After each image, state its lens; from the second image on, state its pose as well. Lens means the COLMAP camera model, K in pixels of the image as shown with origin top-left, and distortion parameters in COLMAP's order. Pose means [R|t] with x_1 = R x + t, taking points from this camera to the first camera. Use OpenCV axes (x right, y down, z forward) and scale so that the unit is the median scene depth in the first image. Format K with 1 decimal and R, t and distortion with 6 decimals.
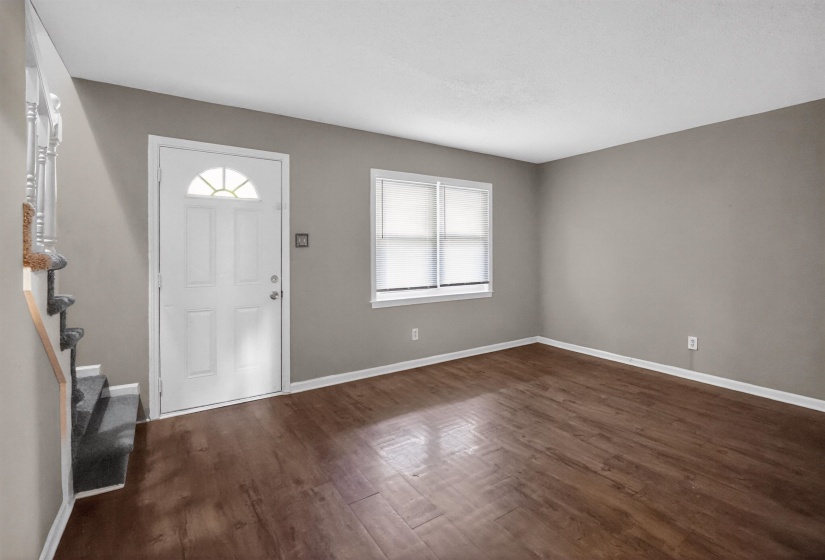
lens RADIAL K [[376.5, 0, 418.3], [0, 376.5, 247.8], [0, 0, 1]] dist [-0.010916, -0.000330]
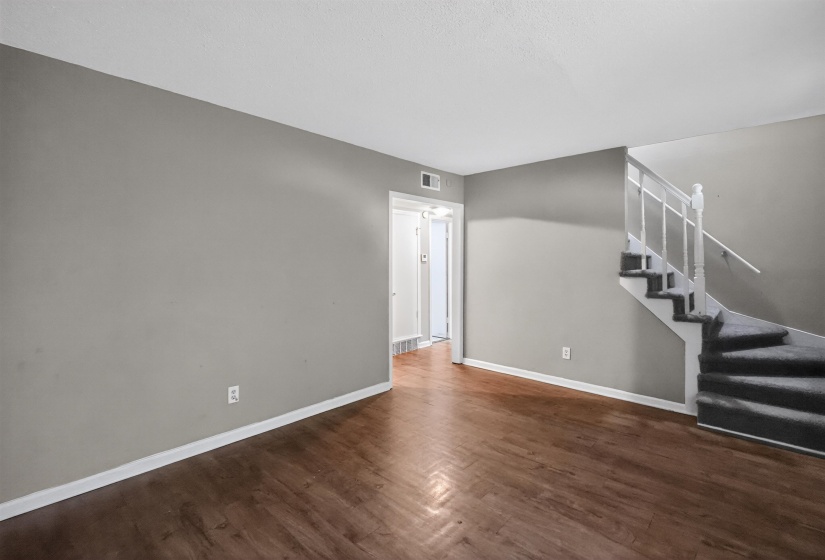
lens RADIAL K [[376.5, 0, 422.6], [0, 376.5, 264.9], [0, 0, 1]] dist [-0.010916, -0.000330]
pose [[-0.969552, 0.003425, -0.244862, 0.439232], [0.002966, 0.999993, 0.002243, -0.016950], [0.244868, 0.001449, -0.969555, 1.406681]]
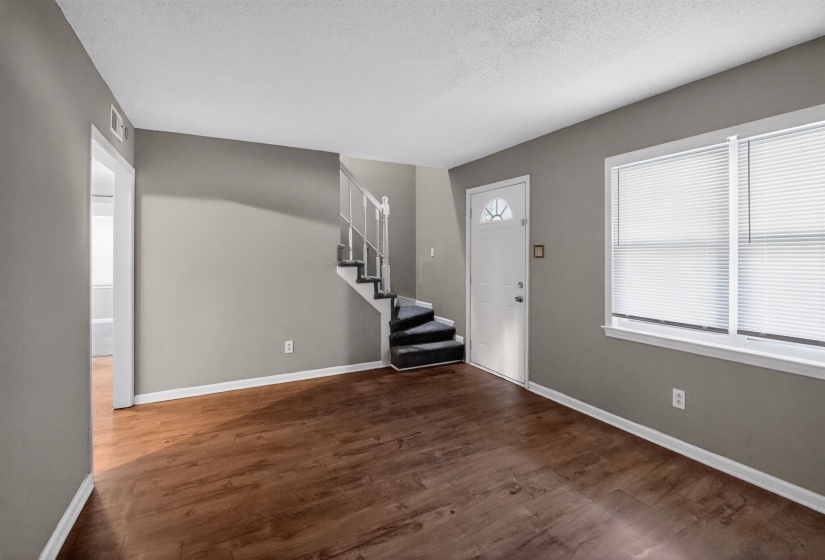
lens RADIAL K [[376.5, 0, 407.0], [0, 376.5, 254.5], [0, 0, 1]] dist [-0.010916, -0.000330]
pose [[-0.104053, 0.001970, -0.994570, 0.855933], [0.010013, 0.999949, 0.000933, -0.017353], [0.994521, -0.009862, -0.104067, 0.812580]]
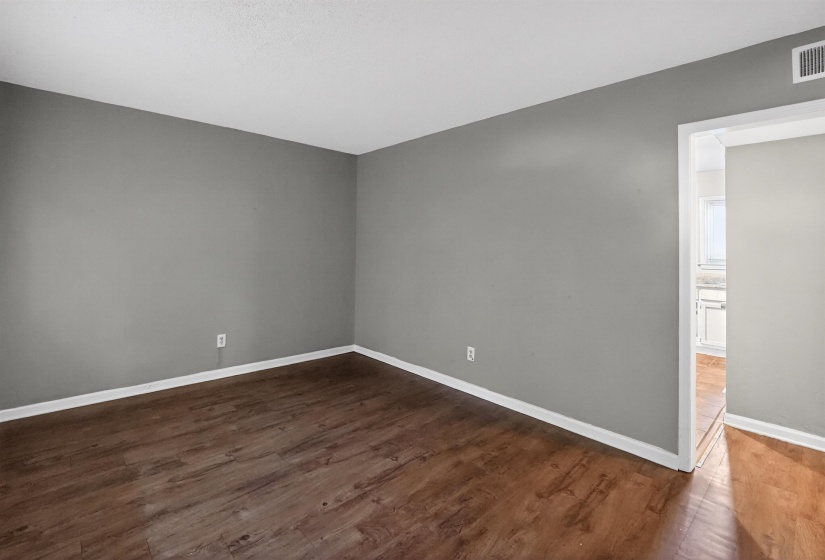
lens RADIAL K [[376.5, 0, 402.2], [0, 376.5, 232.1], [0, 0, 1]] dist [-0.010916, -0.000330]
pose [[-0.144495, 0.046410, 0.988417, -0.403383], [-0.027378, 0.998330, -0.050877, 0.001728], [-0.989127, -0.034413, -0.142983, 0.796603]]
